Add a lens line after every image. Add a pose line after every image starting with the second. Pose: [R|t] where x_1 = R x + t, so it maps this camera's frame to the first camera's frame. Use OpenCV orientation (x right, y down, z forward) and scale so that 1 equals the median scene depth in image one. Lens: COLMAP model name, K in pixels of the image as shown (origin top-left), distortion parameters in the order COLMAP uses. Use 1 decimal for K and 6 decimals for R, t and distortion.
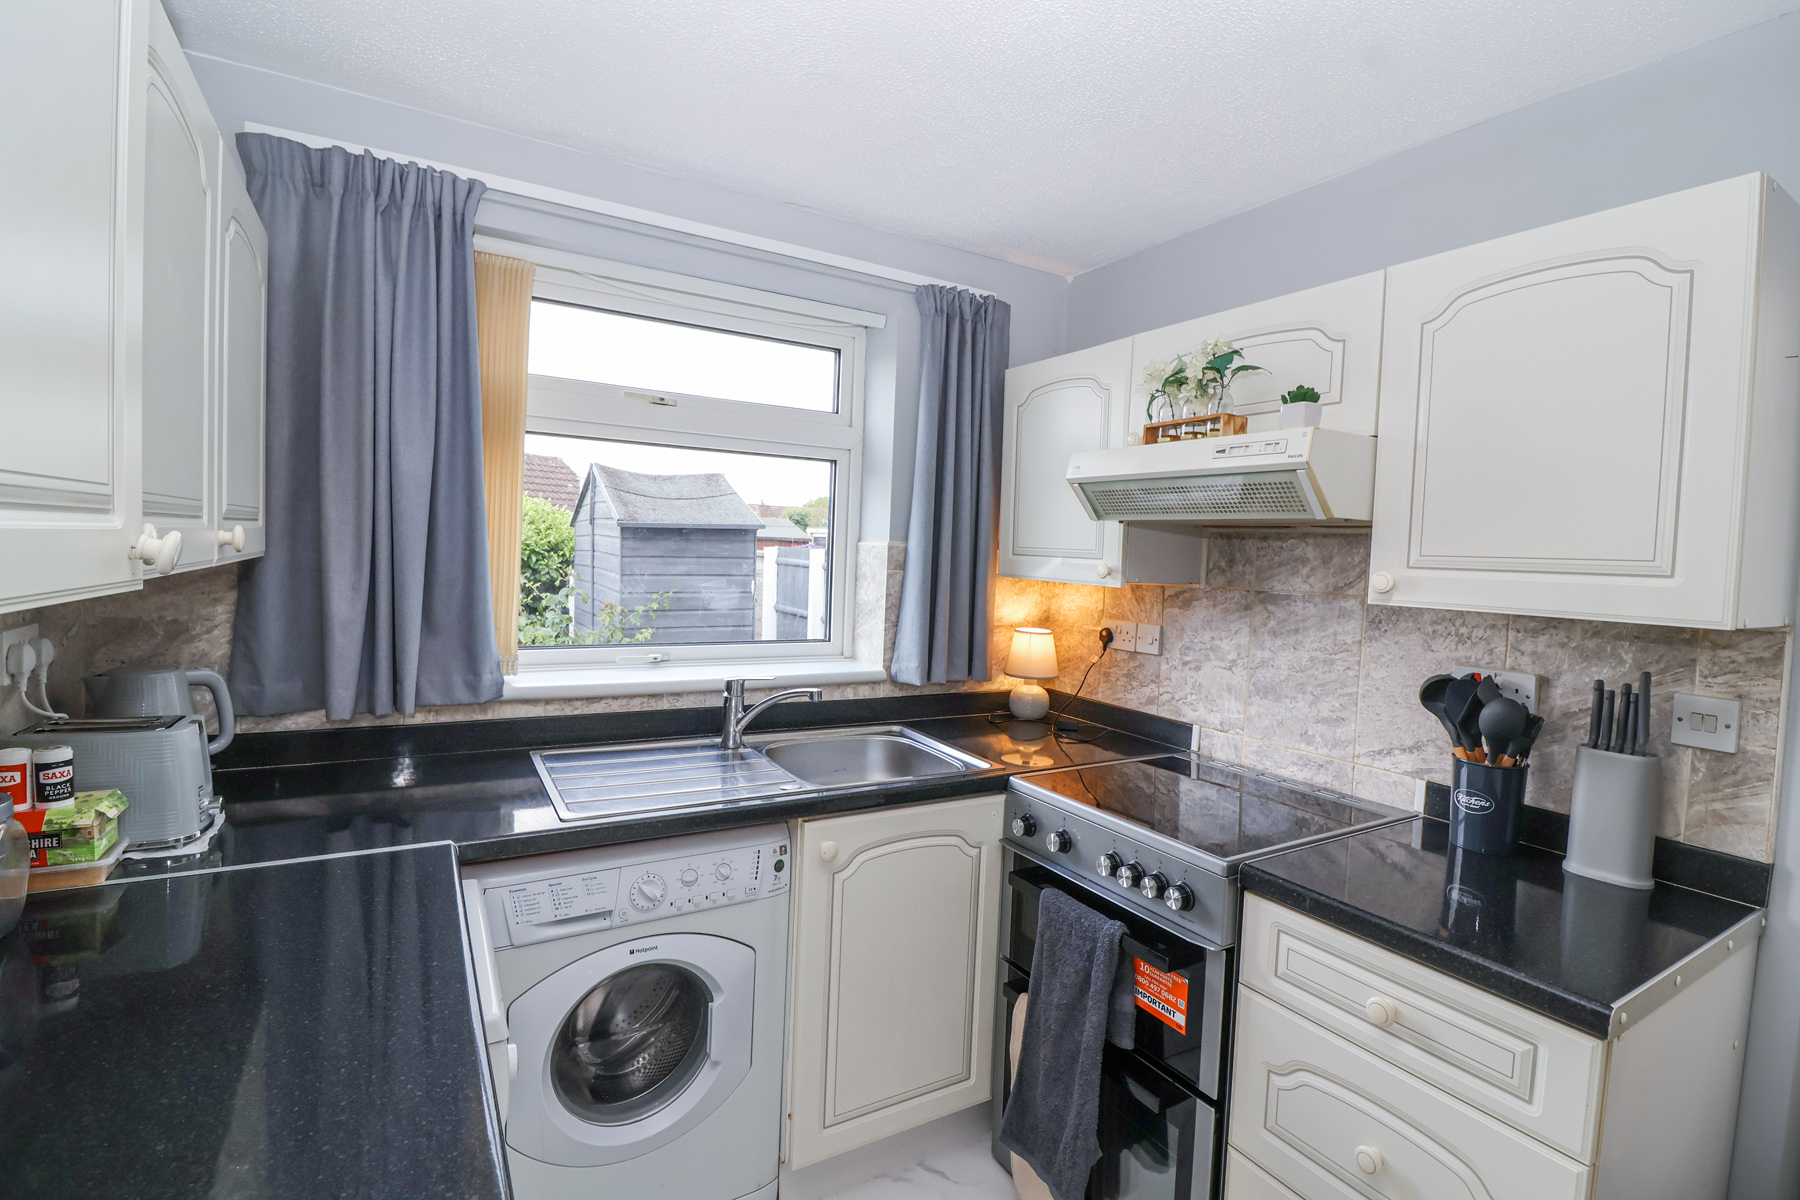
lens RADIAL K [[825.5, 0, 914.7], [0, 825.5, 591.5], [0, 0, 1]] dist [-0.009319, -0.006898]
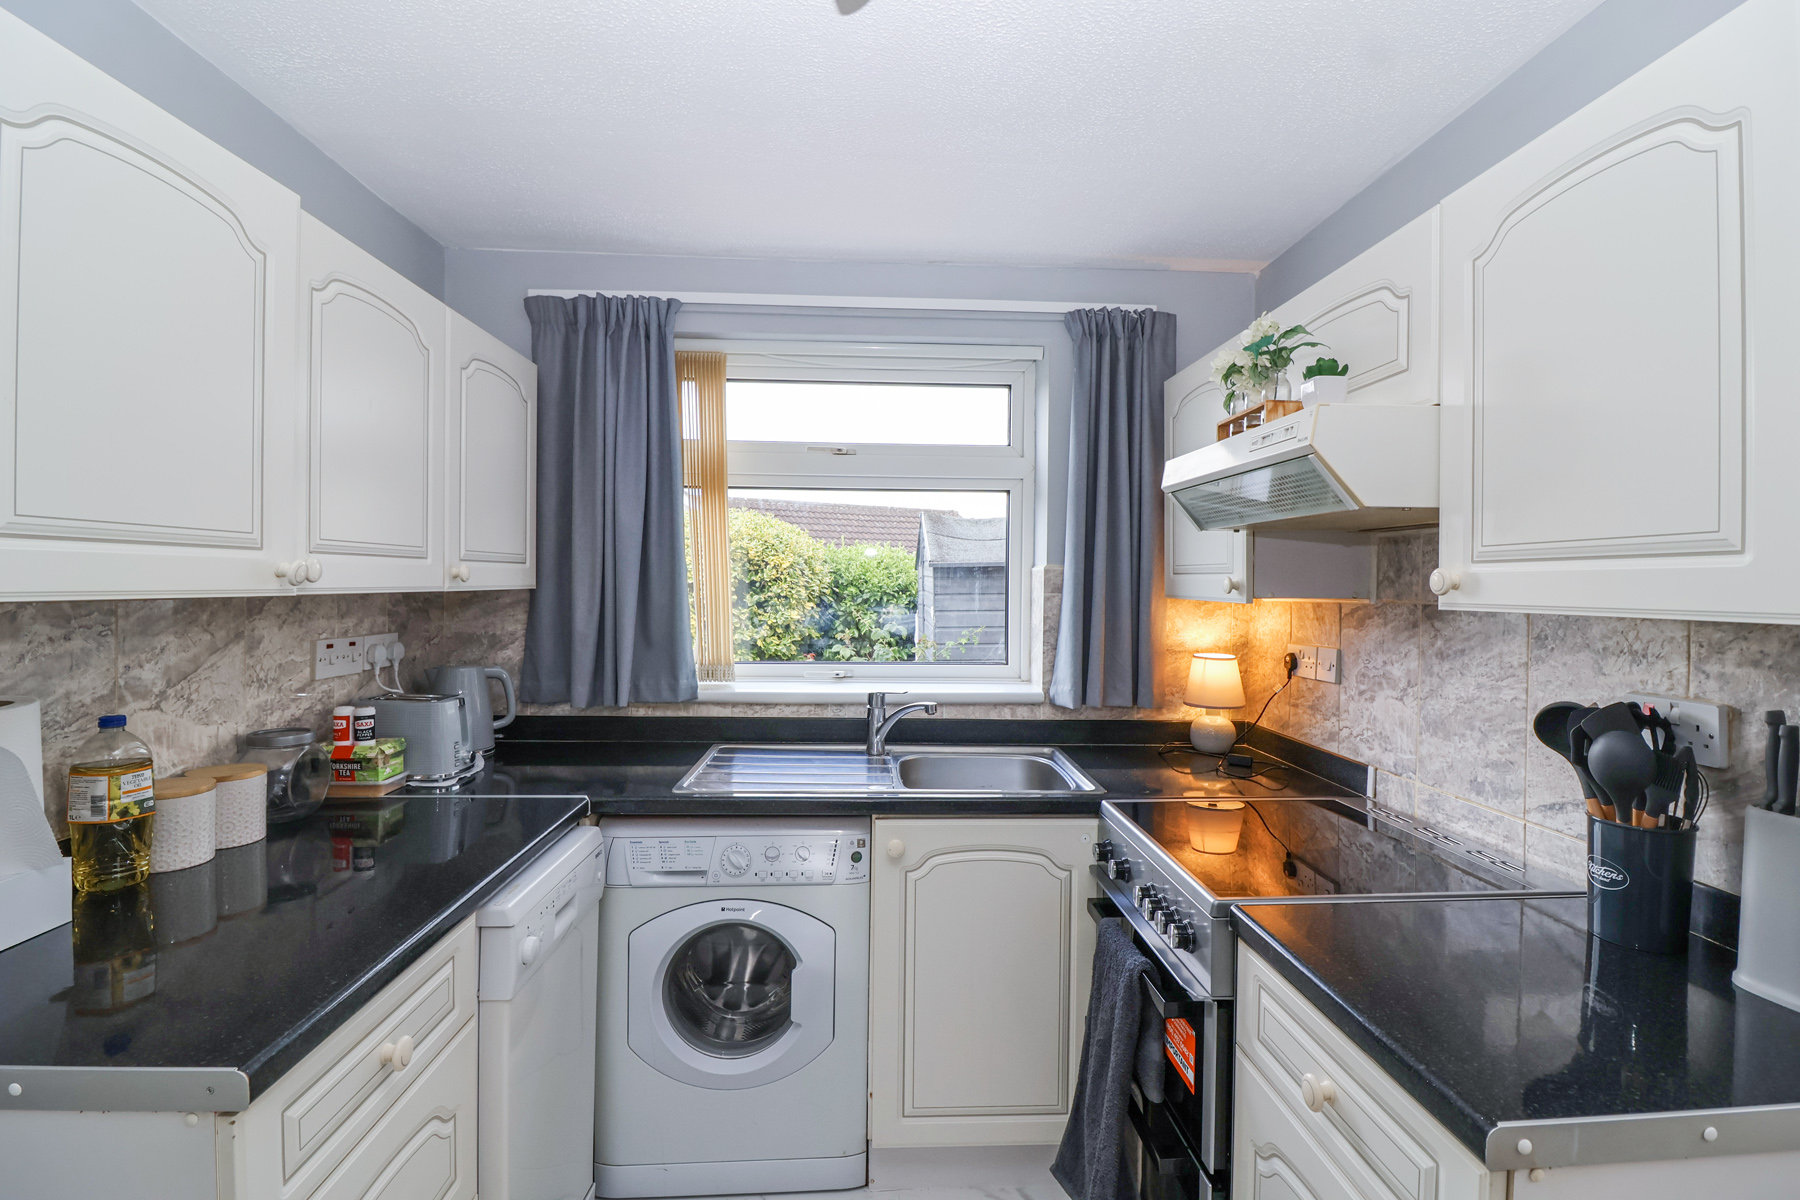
lens RADIAL K [[825.5, 0, 912.9], [0, 825.5, 590.6], [0, 0, 1]] dist [-0.009319, -0.006898]
pose [[0.886454, -0.026079, -0.462081, 0.384872], [0.002120, 0.998629, -0.052295, 0.030798], [0.462812, 0.045378, 0.885294, 0.035926]]
